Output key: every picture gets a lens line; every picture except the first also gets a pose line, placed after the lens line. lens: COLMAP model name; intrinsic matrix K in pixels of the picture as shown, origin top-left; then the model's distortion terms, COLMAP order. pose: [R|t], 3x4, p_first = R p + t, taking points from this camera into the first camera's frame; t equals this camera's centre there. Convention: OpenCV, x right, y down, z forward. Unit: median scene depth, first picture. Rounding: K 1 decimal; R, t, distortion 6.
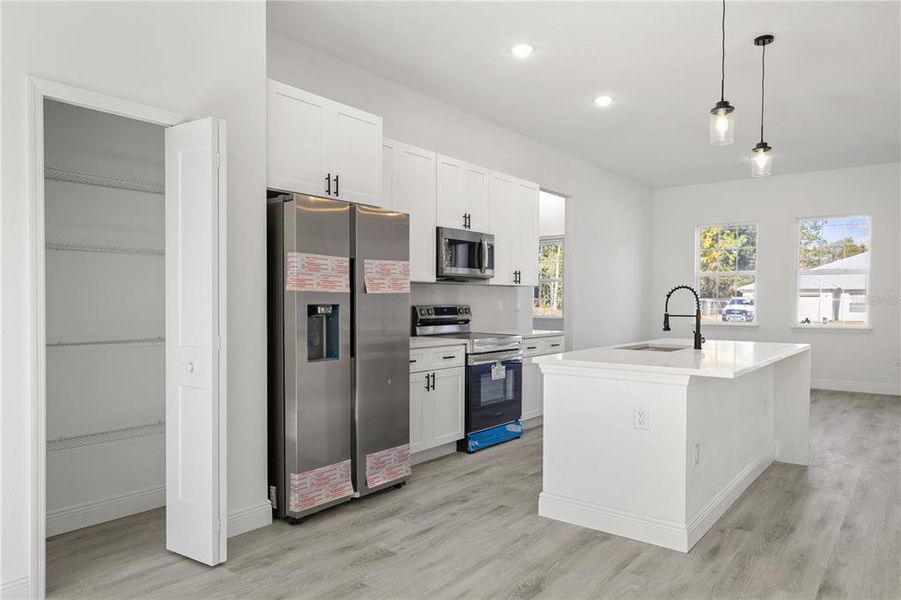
lens RADIAL K [[605.6, 0, 444.5], [0, 605.6, 311.8], [0, 0, 1]] dist [0.001852, 0.004980]
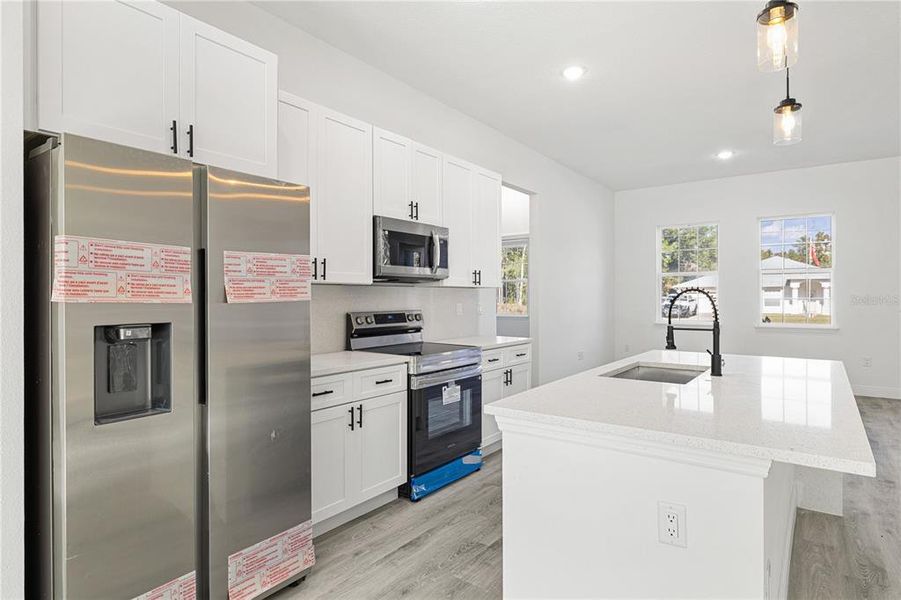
lens RADIAL K [[498.3, 0, 448.0], [0, 498.3, 293.3], [0, 0, 1]] dist [0.001579, -0.002673]
pose [[0.999342, -0.005533, 0.035852, 0.065122], [0.006486, 0.999628, -0.026502, -0.019302], [-0.035692, 0.026717, 0.999006, 0.349917]]
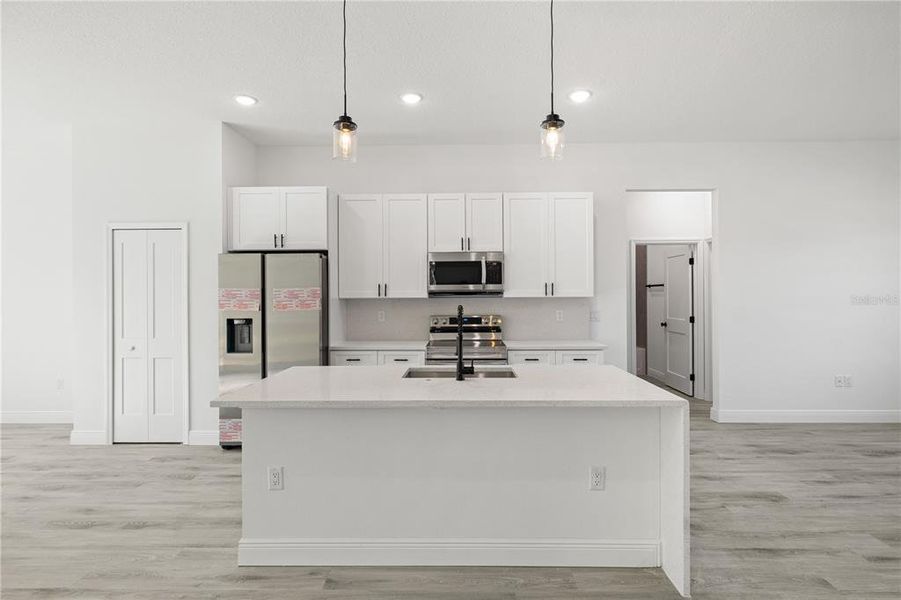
lens RADIAL K [[454.7, 0, 453.1], [0, 454.7, 292.4], [0, 0, 1]] dist [-0.012603, 0.002326]
pose [[0.609035, -0.012611, -0.793043, 0.785683], [-0.006934, 0.999751, -0.021223, -0.042649], [0.793113, 0.018425, 0.608796, 0.501289]]
